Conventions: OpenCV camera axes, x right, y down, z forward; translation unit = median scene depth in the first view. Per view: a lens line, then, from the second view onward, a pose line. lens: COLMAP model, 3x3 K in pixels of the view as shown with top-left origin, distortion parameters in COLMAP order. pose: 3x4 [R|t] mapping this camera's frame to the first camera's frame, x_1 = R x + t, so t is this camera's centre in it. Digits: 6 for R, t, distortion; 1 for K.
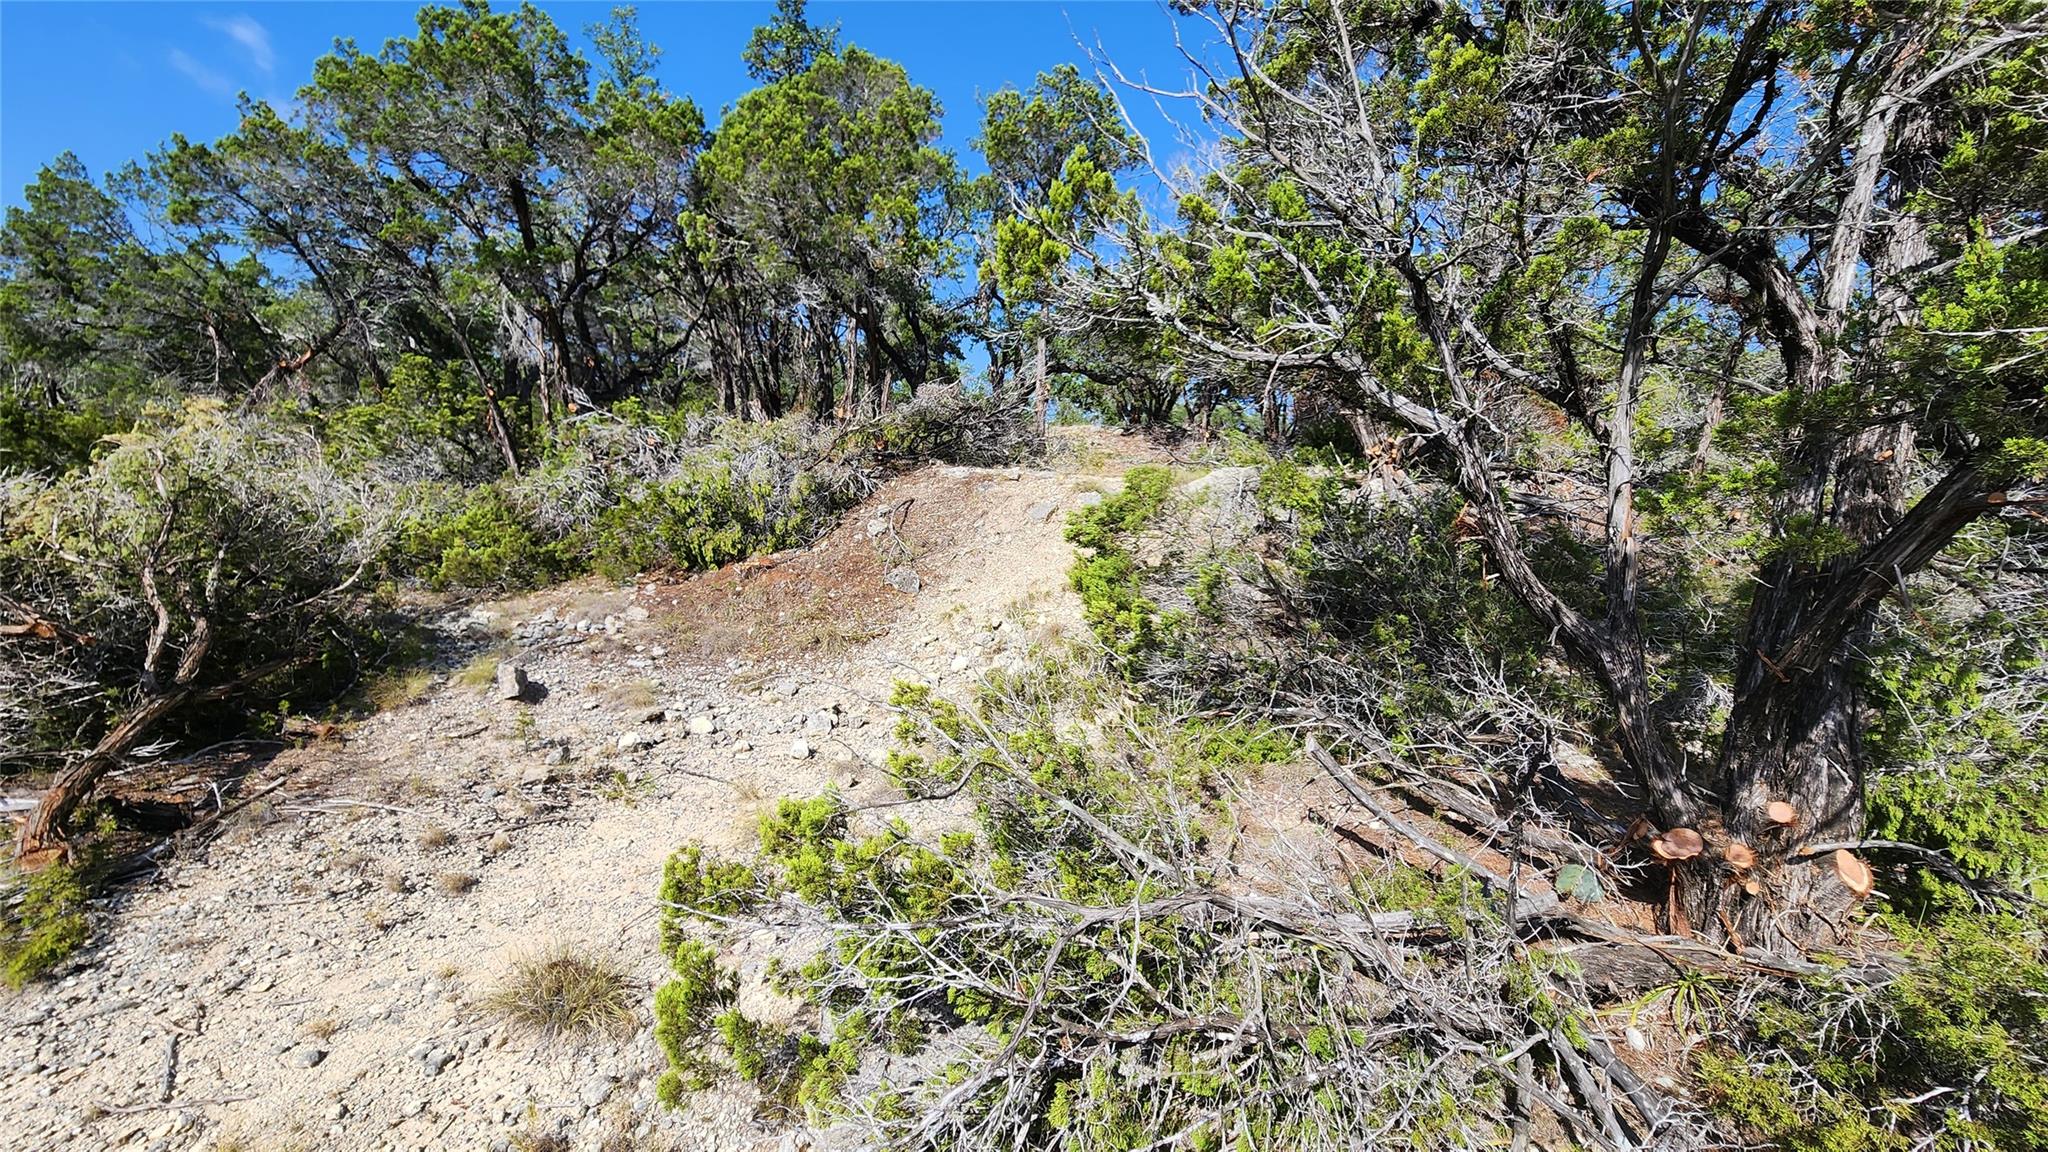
lens RADIAL K [[849.2, 0, 1033.5], [0, 849.2, 569.1], [0, 0, 1]] dist [-0.004189, -0.001043]
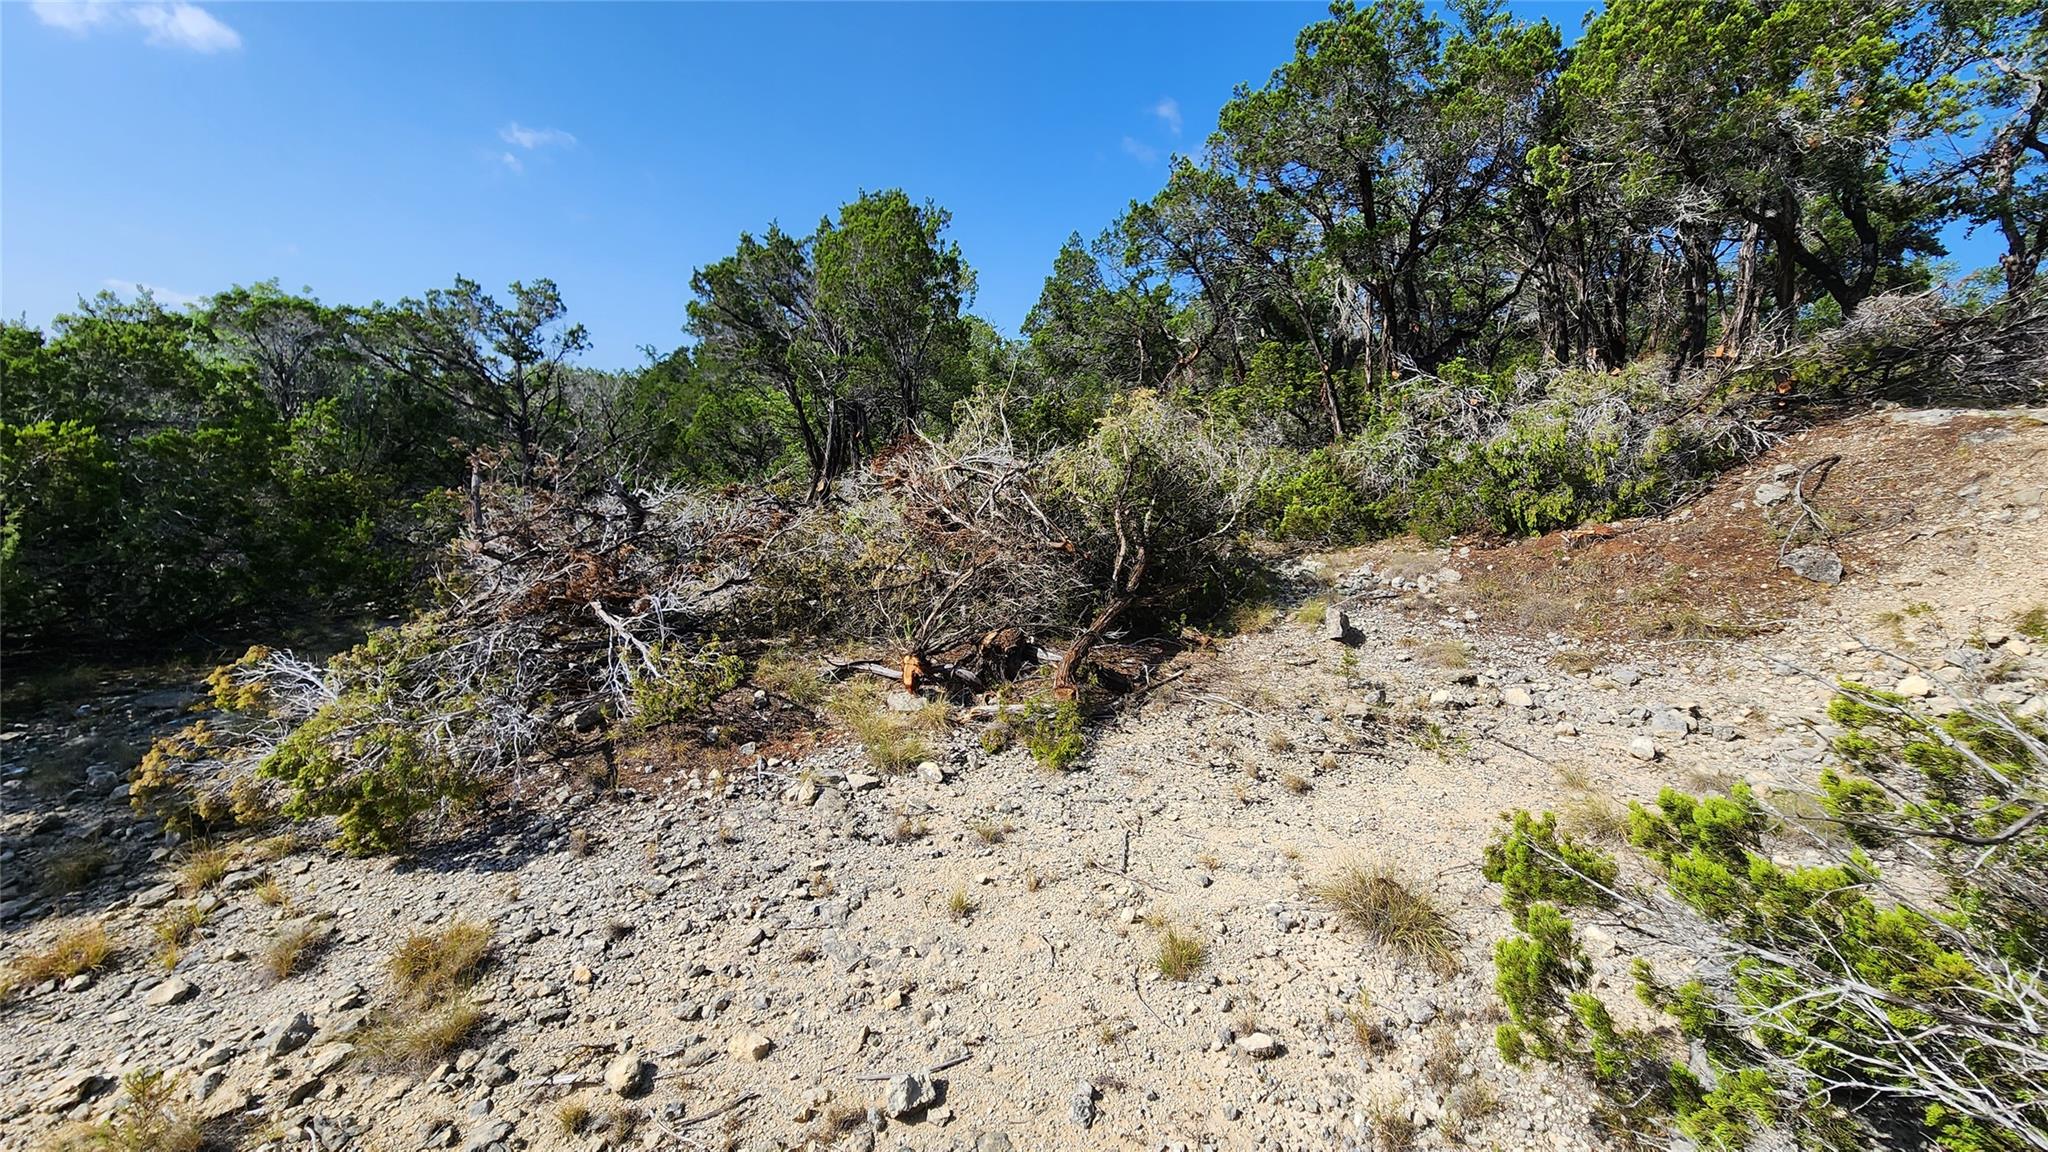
lens RADIAL K [[845.2, 0, 1029.3], [0, 845.2, 570.7], [0, 0, 1]] dist [-0.001251, -0.000323]
pose [[0.629797, 0.088040, -0.771755, -0.011333], [-0.054885, 0.996116, 0.068845, 0.004776], [0.774819, -0.001001, 0.632183, -0.008650]]
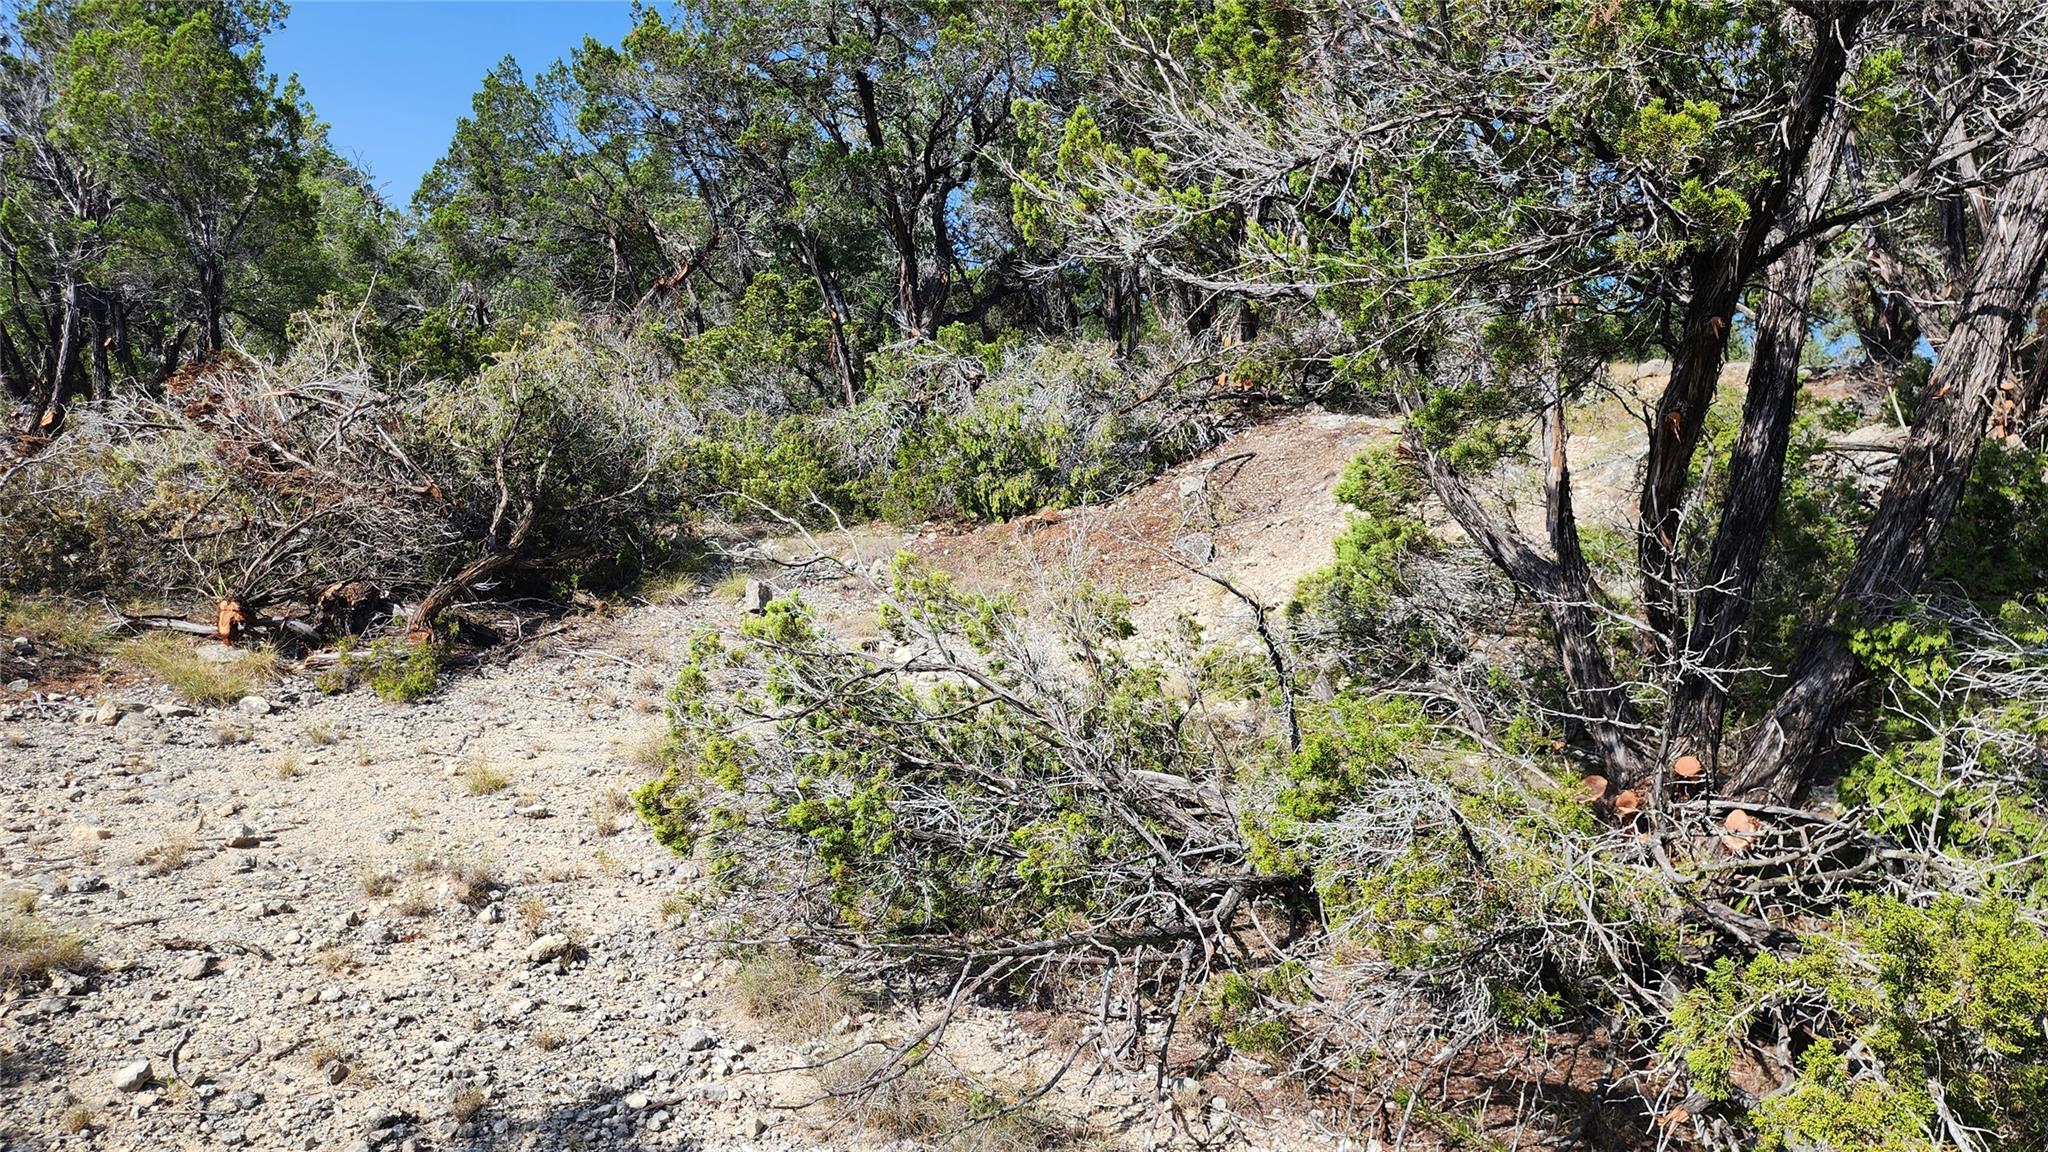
lens RADIAL K [[1242.0, 0, 966.9], [0, 1242.0, 585.2], [0, 0, 1]] dist [0.038335, -0.029795]
pose [[0.884152, 0.097672, -0.456875, 0.180252], [-0.092950, 0.995128, 0.032863, 0.025916], [0.457859, 0.013410, 0.888924, -0.138009]]
